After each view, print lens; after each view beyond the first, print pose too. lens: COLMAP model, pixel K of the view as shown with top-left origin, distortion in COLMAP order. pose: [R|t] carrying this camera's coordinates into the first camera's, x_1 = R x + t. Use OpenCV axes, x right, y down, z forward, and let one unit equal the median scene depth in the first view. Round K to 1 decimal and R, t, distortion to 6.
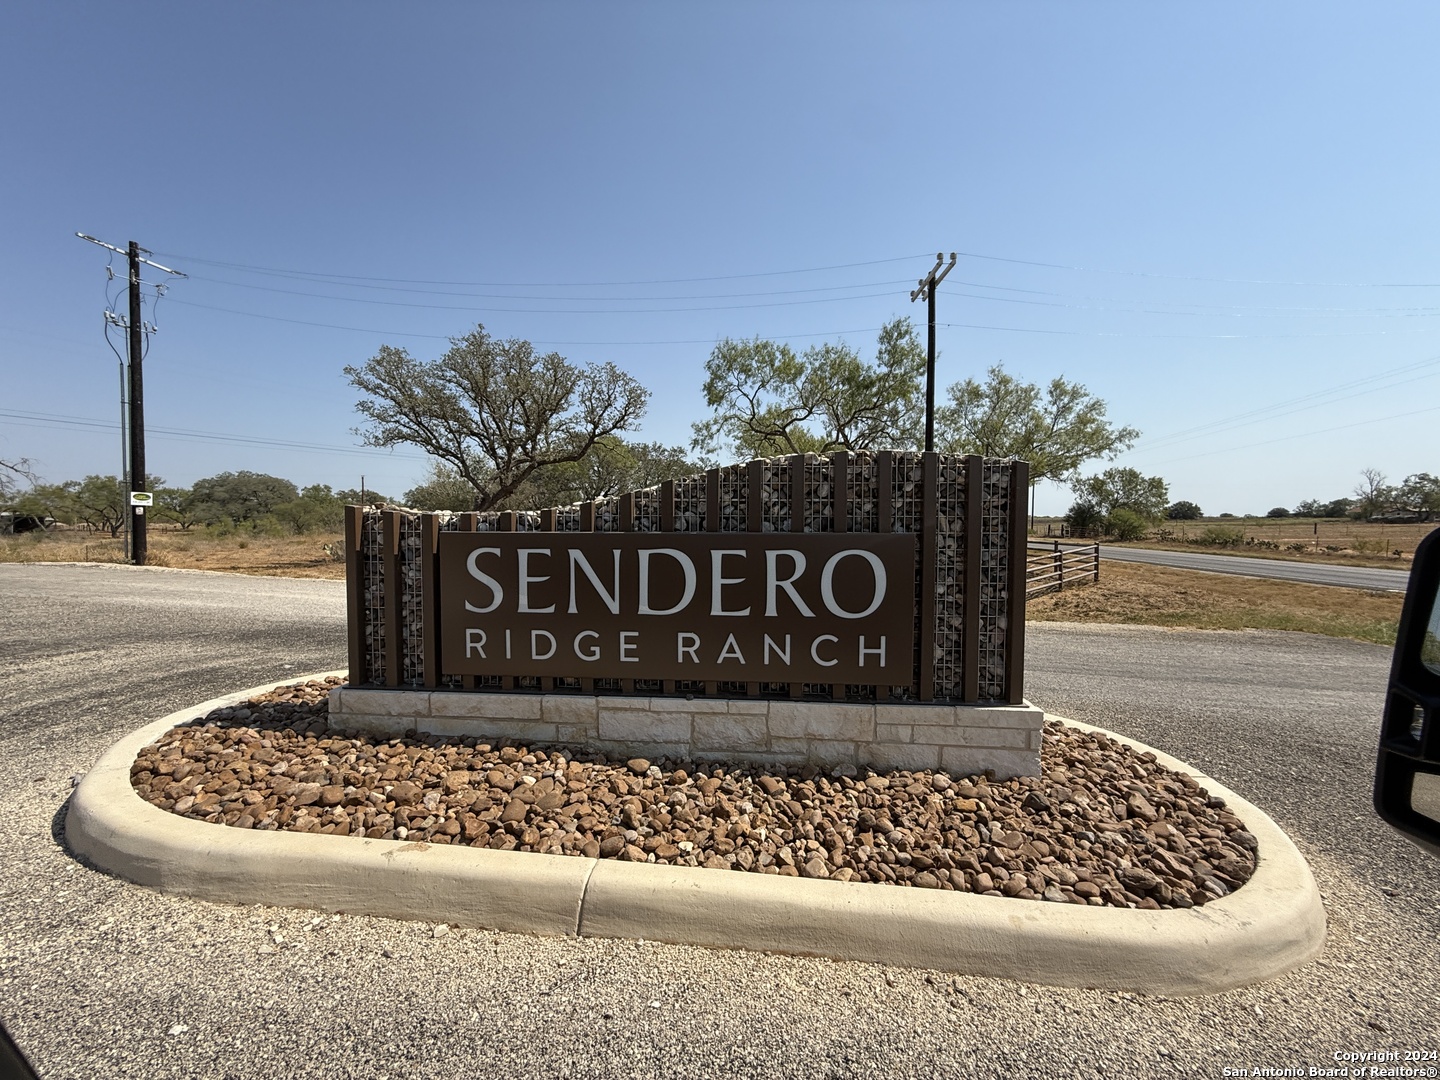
lens RADIAL K [[575.3, 0, 708.3], [0, 575.3, 536.8], [0, 0, 1]] dist [0.003937, -0.000750]
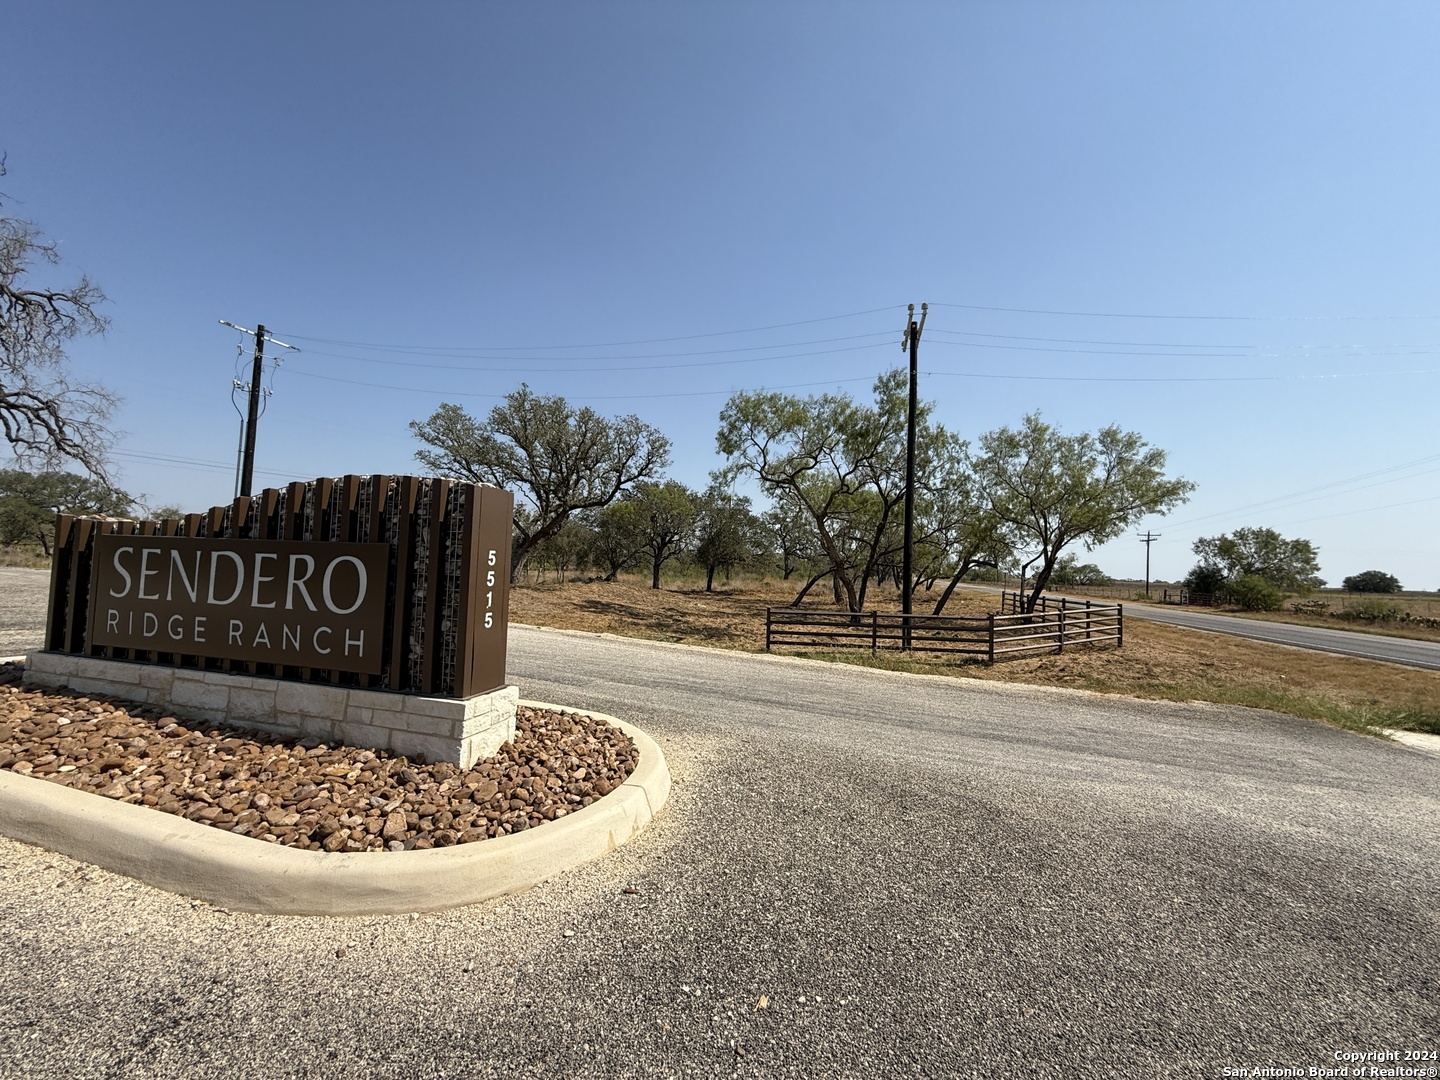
lens RADIAL K [[575.3, 0, 718.4], [0, 575.3, 538.5], [0, 0, 1]] dist [0.003937, -0.000750]
pose [[0.982687, 0.027595, -0.183206, 1.163202], [-0.043181, 0.995726, -0.081638, 0.048267], [0.180170, 0.088136, 0.979679, -0.034816]]
